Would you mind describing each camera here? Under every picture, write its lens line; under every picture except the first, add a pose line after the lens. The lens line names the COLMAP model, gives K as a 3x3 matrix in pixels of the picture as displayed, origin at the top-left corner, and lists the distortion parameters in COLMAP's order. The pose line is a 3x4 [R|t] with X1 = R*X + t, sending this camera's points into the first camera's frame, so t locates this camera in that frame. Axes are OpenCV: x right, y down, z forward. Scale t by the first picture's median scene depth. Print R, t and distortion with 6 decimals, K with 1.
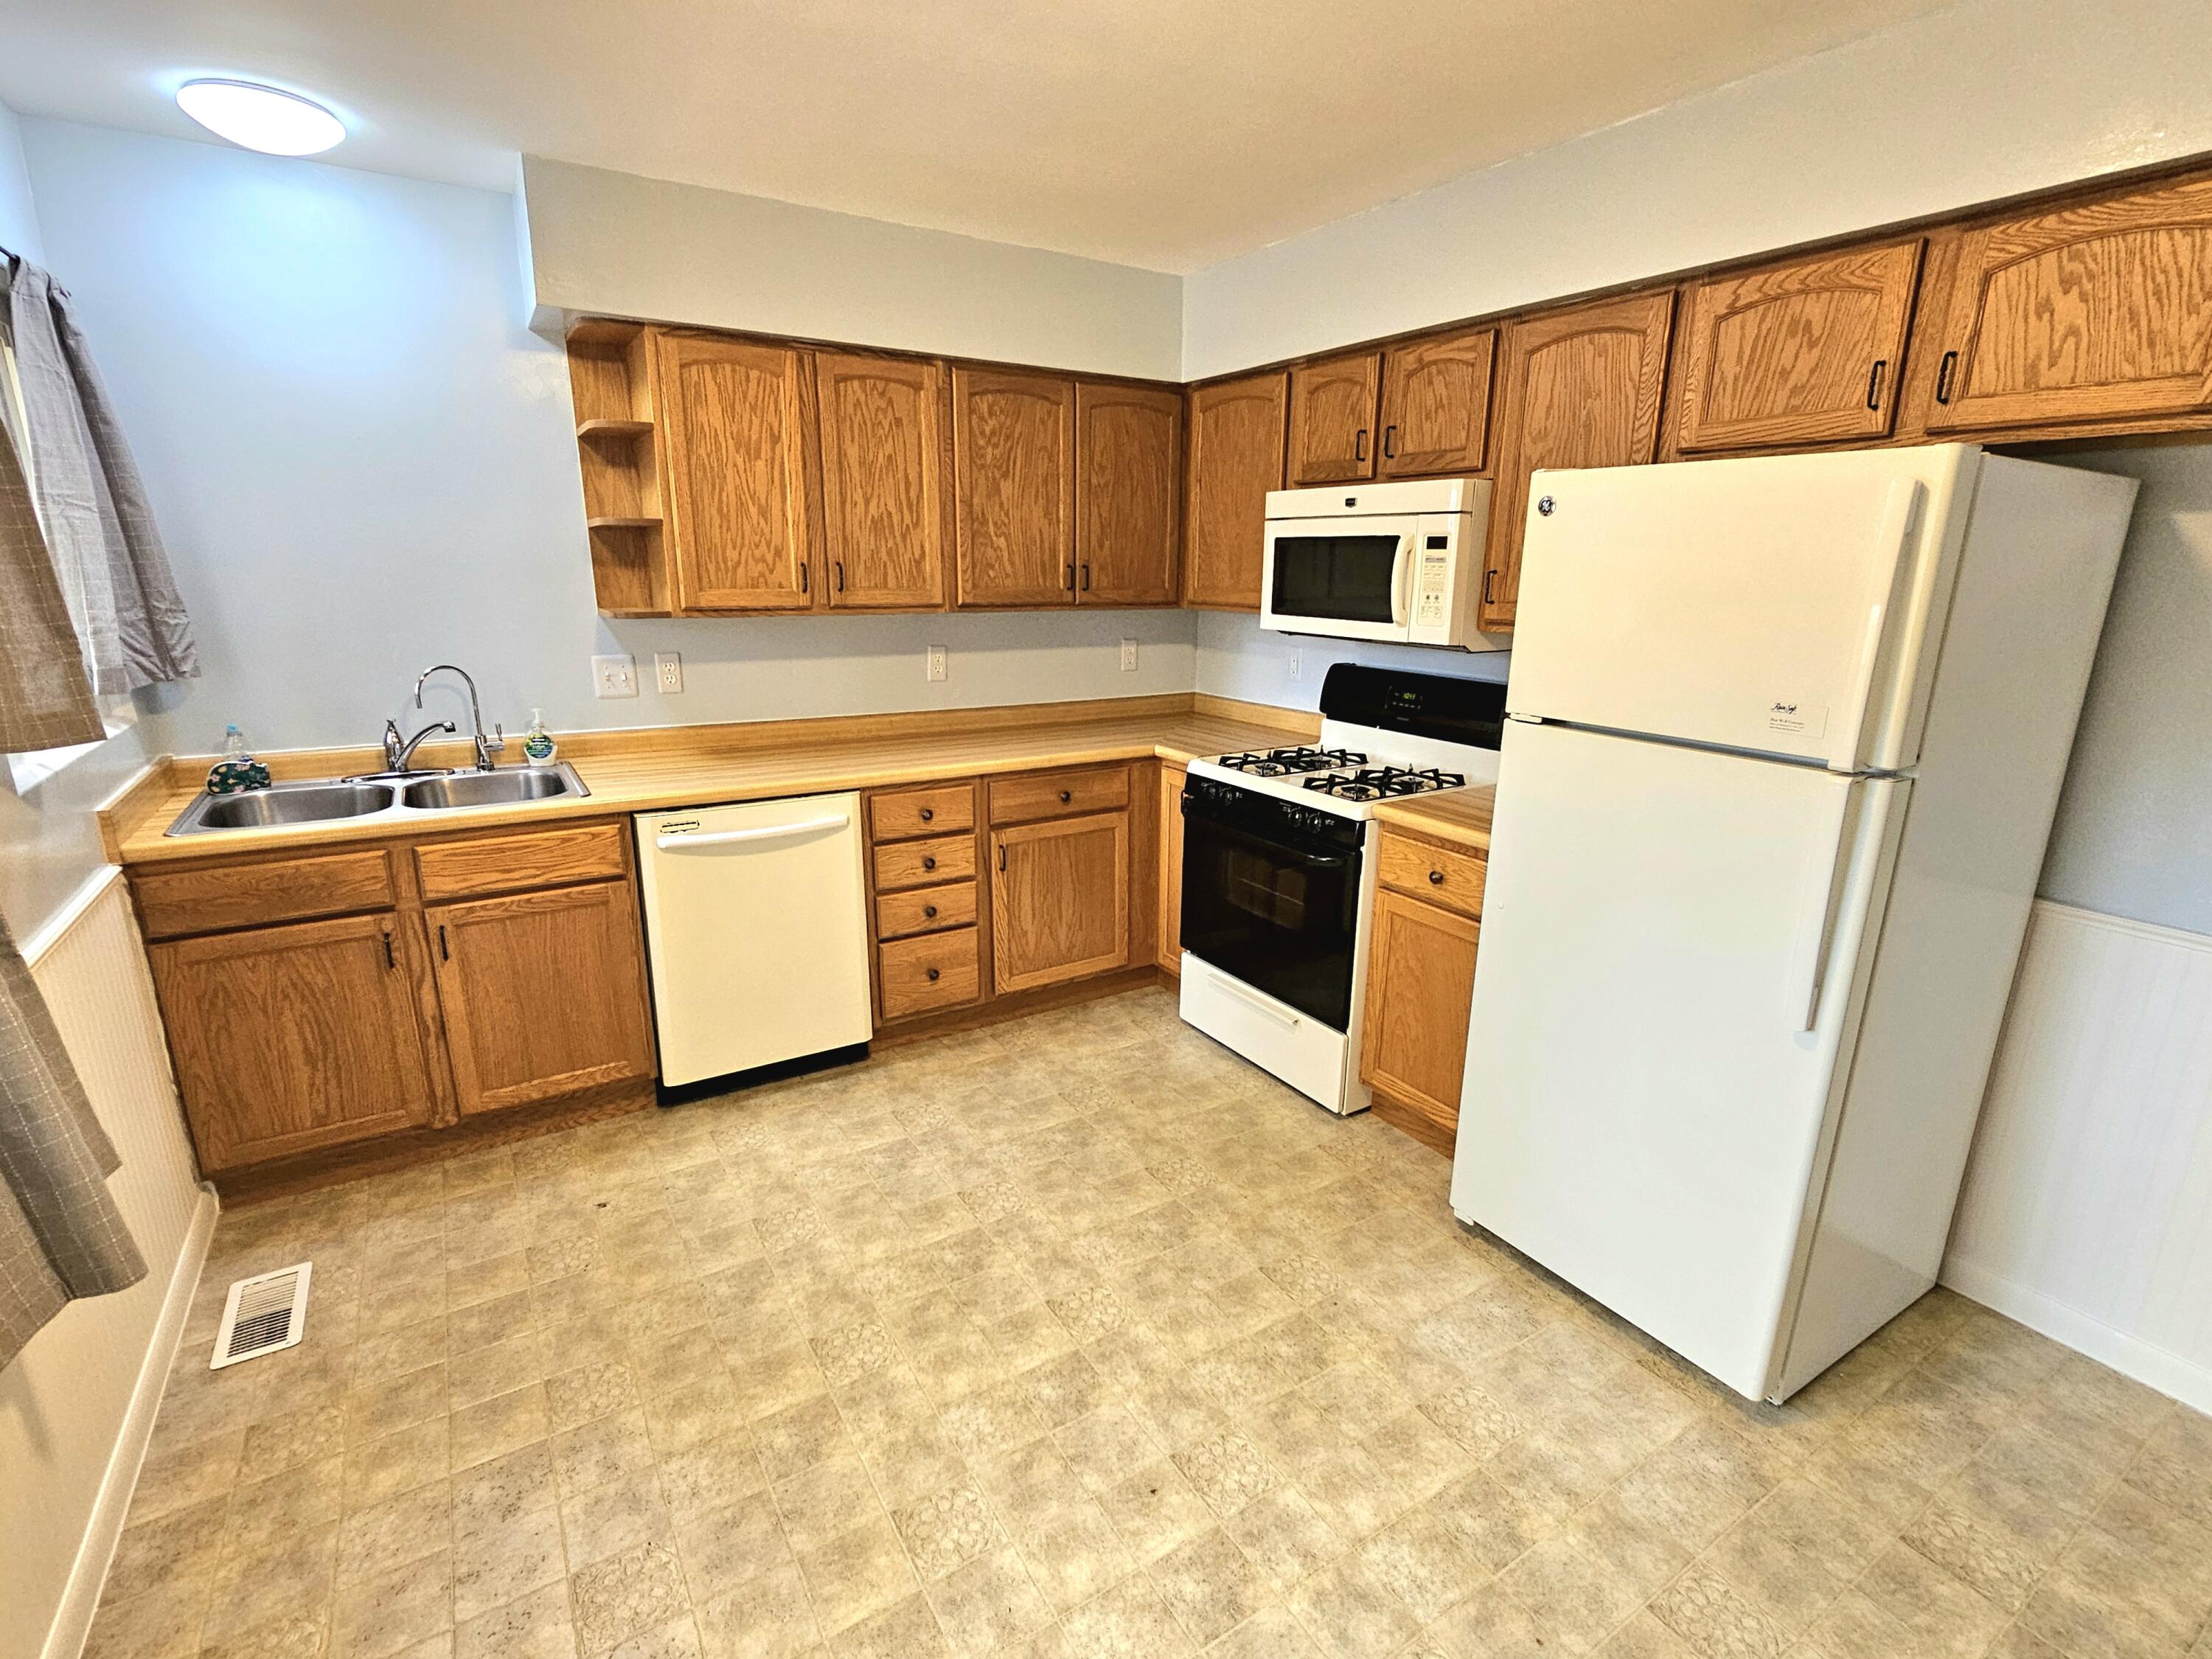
lens RADIAL K [[1046.4, 0, 1111.6], [0, 1046.4, 838.5], [0, 0, 1]] dist [0.002141, -0.001627]
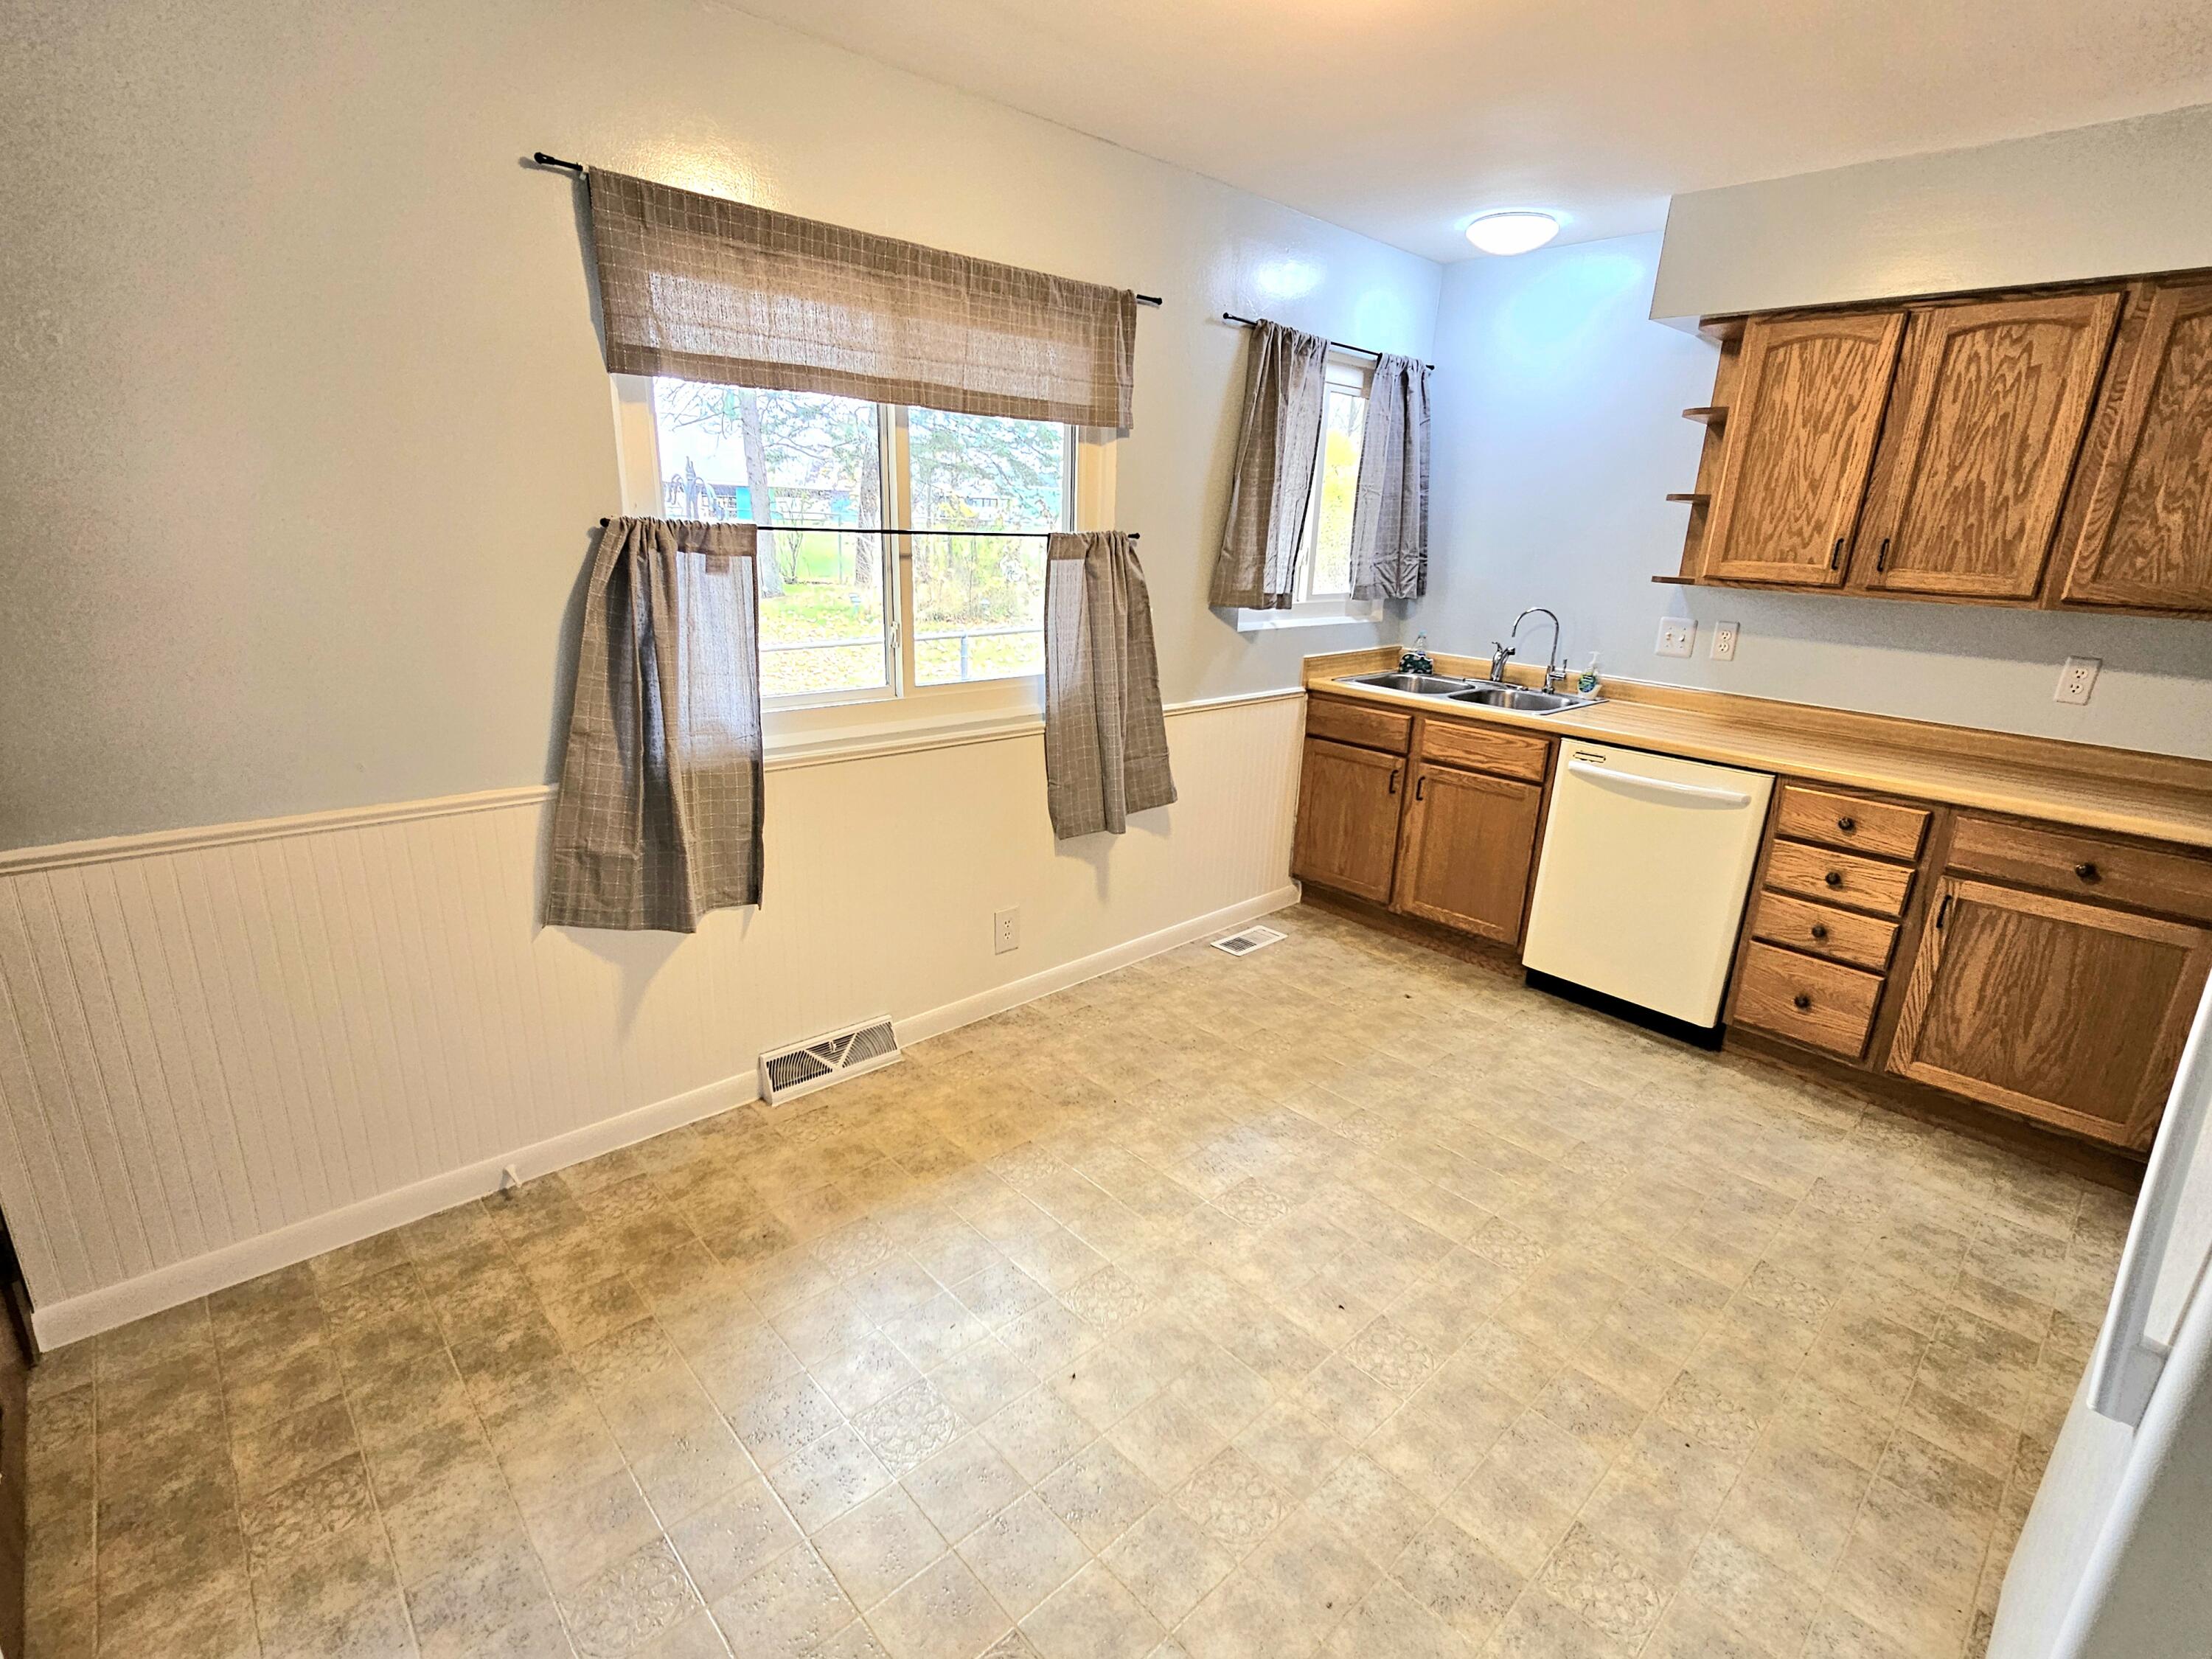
lens RADIAL K [[1046.4, 0, 1115.2], [0, 1046.4, 832.1], [0, 0, 1]] dist [0.002141, -0.001627]
pose [[0.189291, 0.278689, -0.941542, 0.560713], [-0.291860, 0.931510, 0.217042, -0.029161], [0.937543, 0.233715, 0.257665, 0.202321]]
